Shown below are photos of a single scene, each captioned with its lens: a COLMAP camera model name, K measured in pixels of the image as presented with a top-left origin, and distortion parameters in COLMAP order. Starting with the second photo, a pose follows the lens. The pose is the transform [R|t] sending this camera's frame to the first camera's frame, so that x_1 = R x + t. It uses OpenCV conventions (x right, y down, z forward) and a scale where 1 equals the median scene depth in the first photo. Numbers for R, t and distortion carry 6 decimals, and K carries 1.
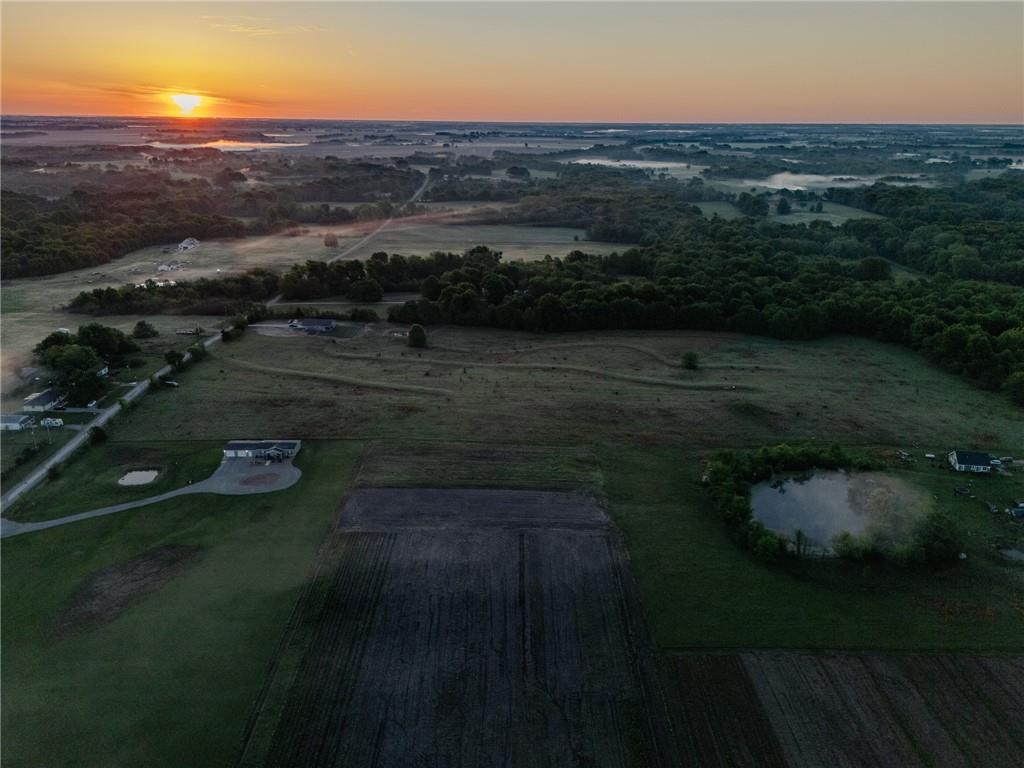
lens RADIAL K [[747.3, 0, 514.7], [0, 747.3, 382.8], [0, 0, 1]] dist [0.079720, -0.071554]
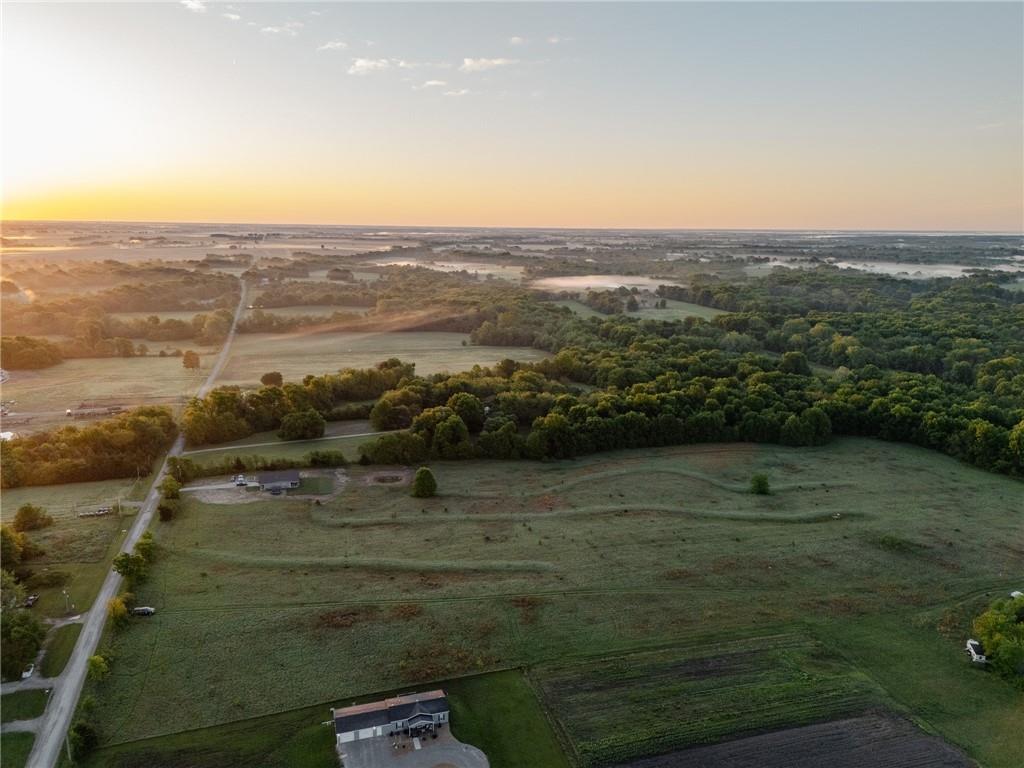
lens RADIAL K [[747.4, 0, 514.9], [0, 747.4, 379.6], [0, 0, 1]] dist [0.084821, -0.079426]
pose [[0.956147, -0.059029, 0.286877, -0.263937], [0.095758, 0.988655, -0.115726, -0.071190], [-0.276791, 0.138122, 0.950952, 0.216980]]
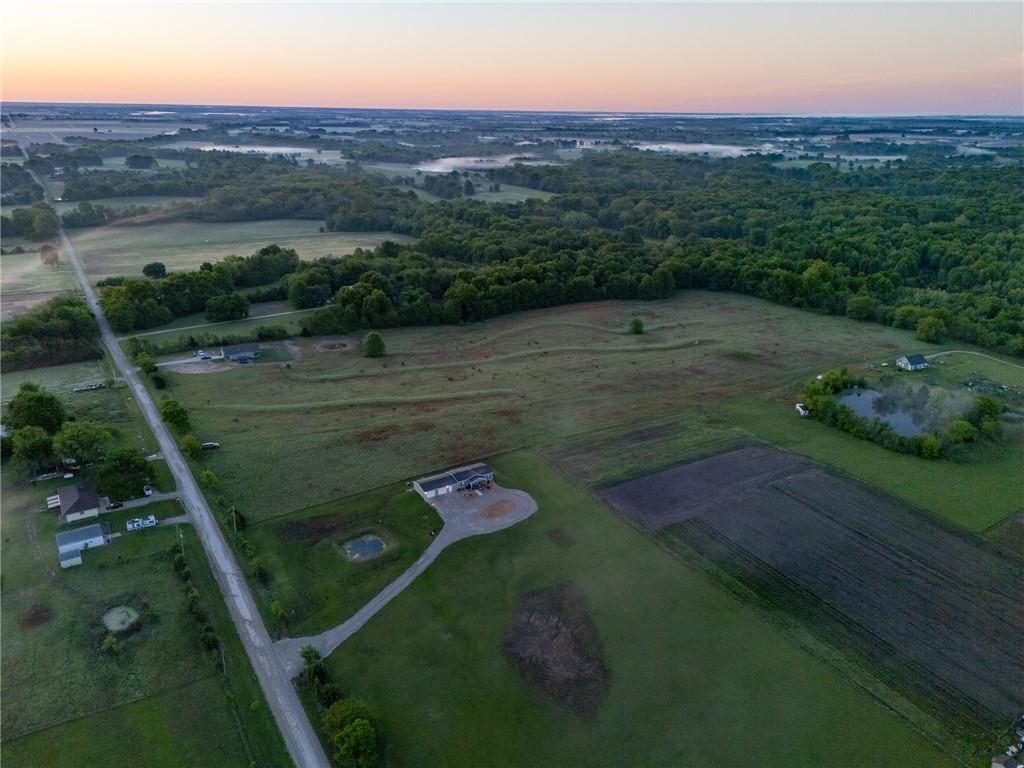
lens RADIAL K [[747.3, 0, 514.7], [0, 747.3, 382.8], [0, 0, 1]] dist [0.079720, -0.071554]
pose [[0.848331, -0.182167, 0.497141, -0.457735], [0.172529, 0.982809, 0.065723, -0.048685], [-0.500568, 0.030016, 0.865177, 0.123867]]
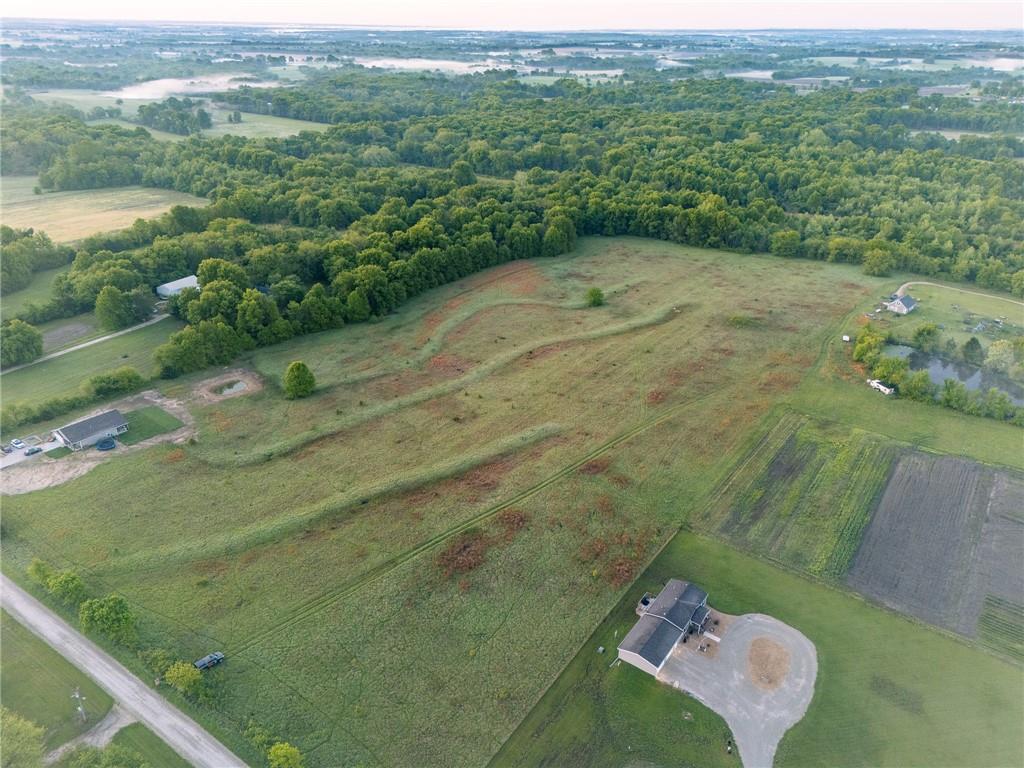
lens RADIAL K [[747.3, 0, 514.7], [0, 747.3, 382.8], [0, 0, 1]] dist [0.079720, -0.071554]
pose [[0.581197, -0.353656, 0.732897, -0.498035], [0.265564, 0.933748, 0.239980, -0.166598], [-0.769211, 0.055155, 0.636610, 0.469397]]
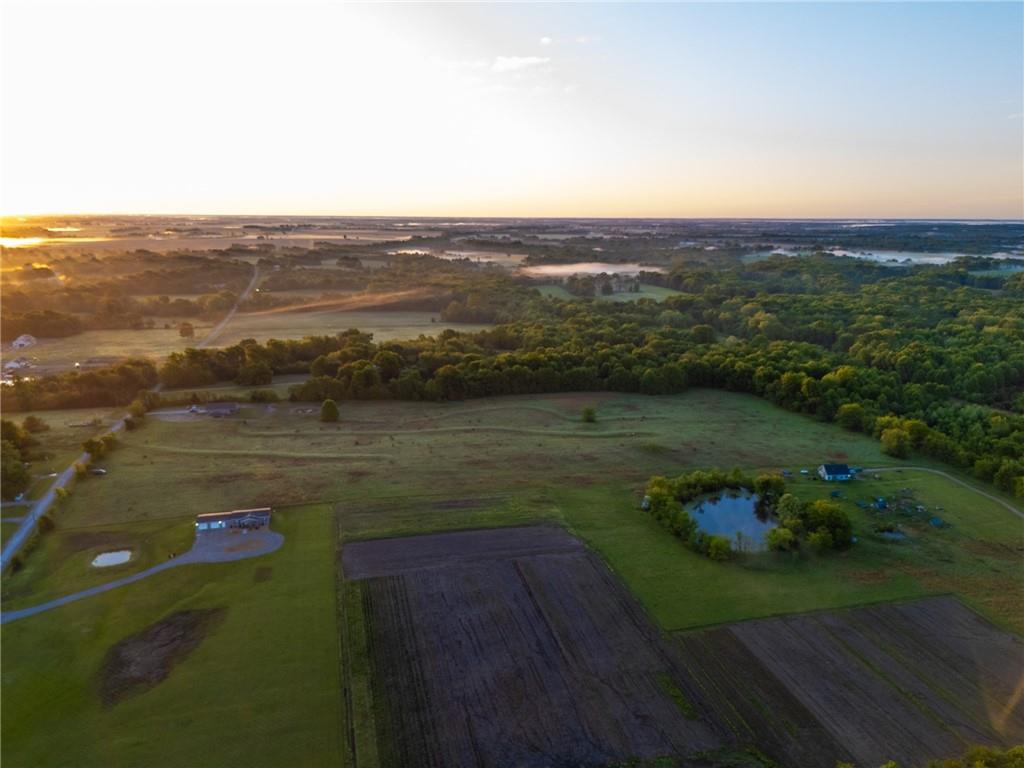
lens RADIAL K [[752.6, 0, 515.0], [0, 752.6, 383.8], [0, 0, 1]] dist [0.079022, -0.089924]
pose [[0.969214, -0.057688, 0.239368, -0.133134], [0.084648, 0.990977, -0.103916, 0.029805], [-0.231214, 0.120979, 0.965352, -0.065616]]
